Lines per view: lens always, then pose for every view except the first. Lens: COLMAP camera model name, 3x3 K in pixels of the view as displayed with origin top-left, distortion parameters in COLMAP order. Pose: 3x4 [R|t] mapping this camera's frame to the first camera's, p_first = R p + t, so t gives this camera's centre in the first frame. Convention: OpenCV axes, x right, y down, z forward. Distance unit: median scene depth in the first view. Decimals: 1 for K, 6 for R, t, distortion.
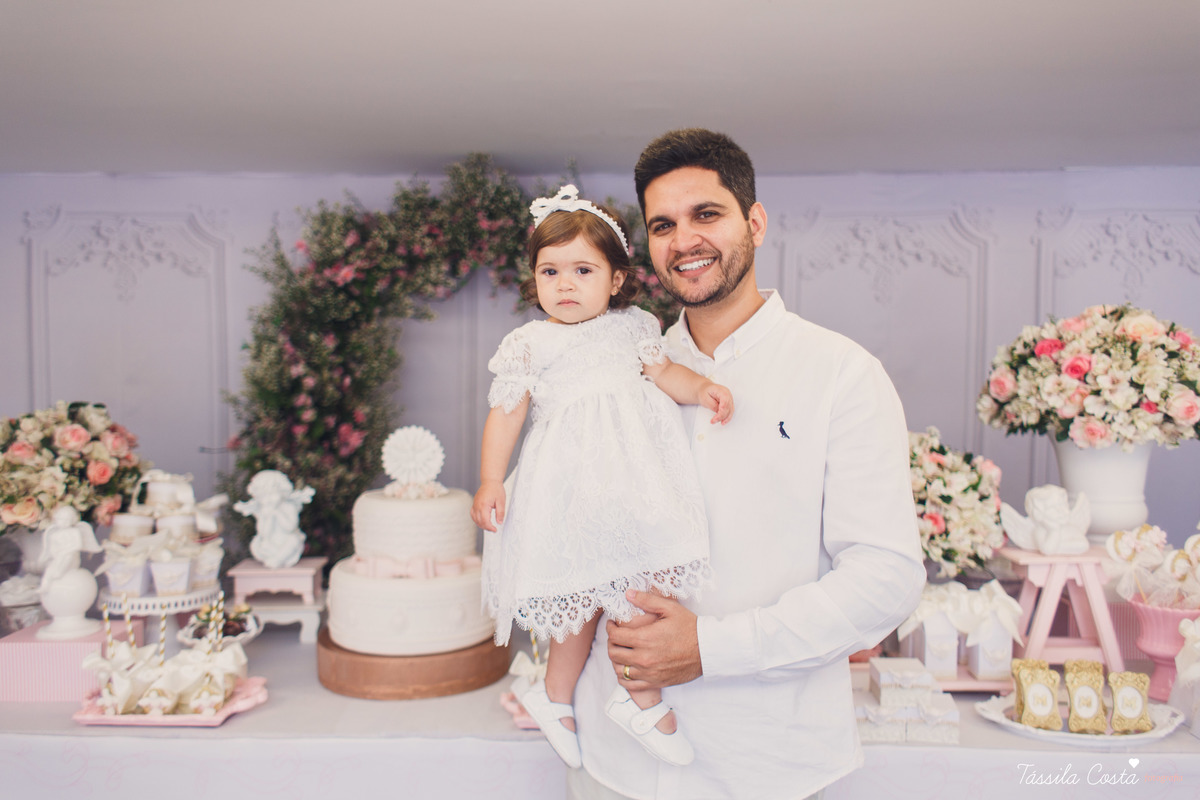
lens RADIAL K [[946.5, 0, 600.0], [0, 946.5, 401.5], [0, 0, 1]] dist [0.042193, -0.029472]
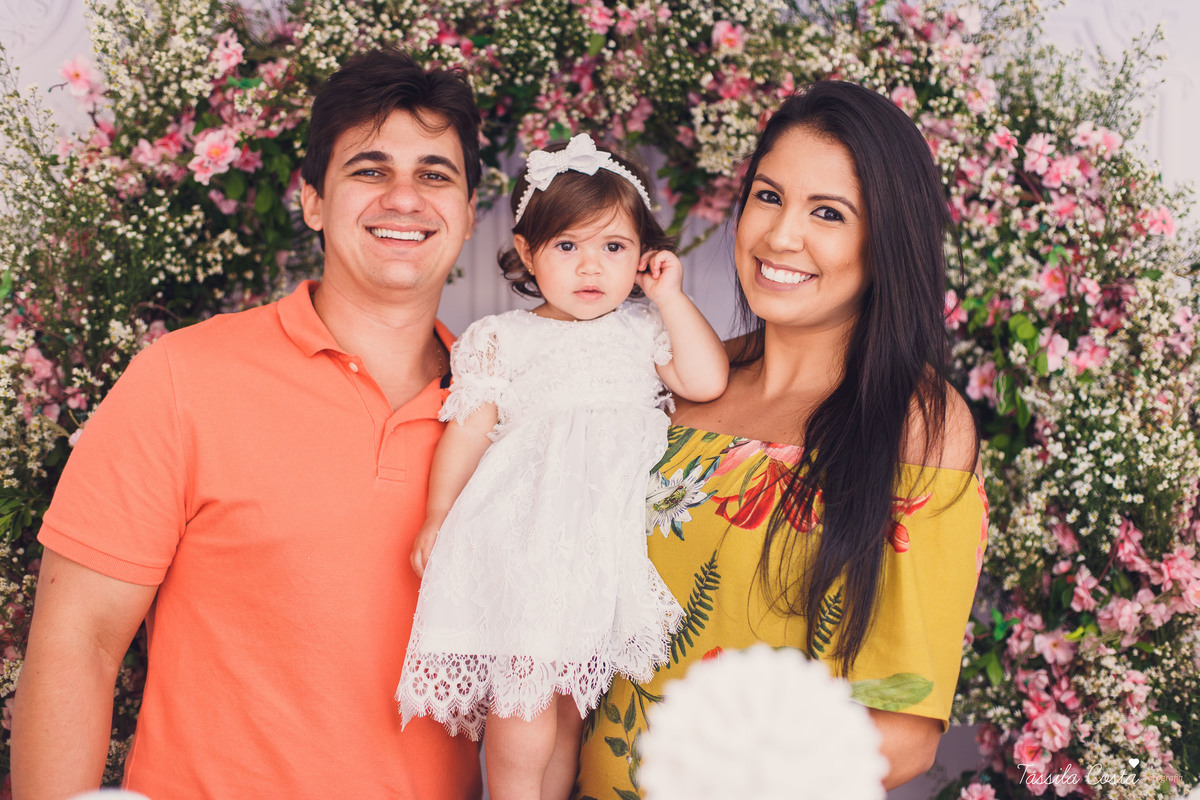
lens RADIAL K [[1764.7, 0, 596.2], [0, 1764.7, 393.9], [0, 0, 1]] dist [-0.015033, -0.033640]
pose [[0.996790, -0.006471, 0.079804, -0.241705], [0.010057, 0.998954, -0.044615, -0.018757], [-0.079431, 0.045274, 0.995812, 0.463951]]
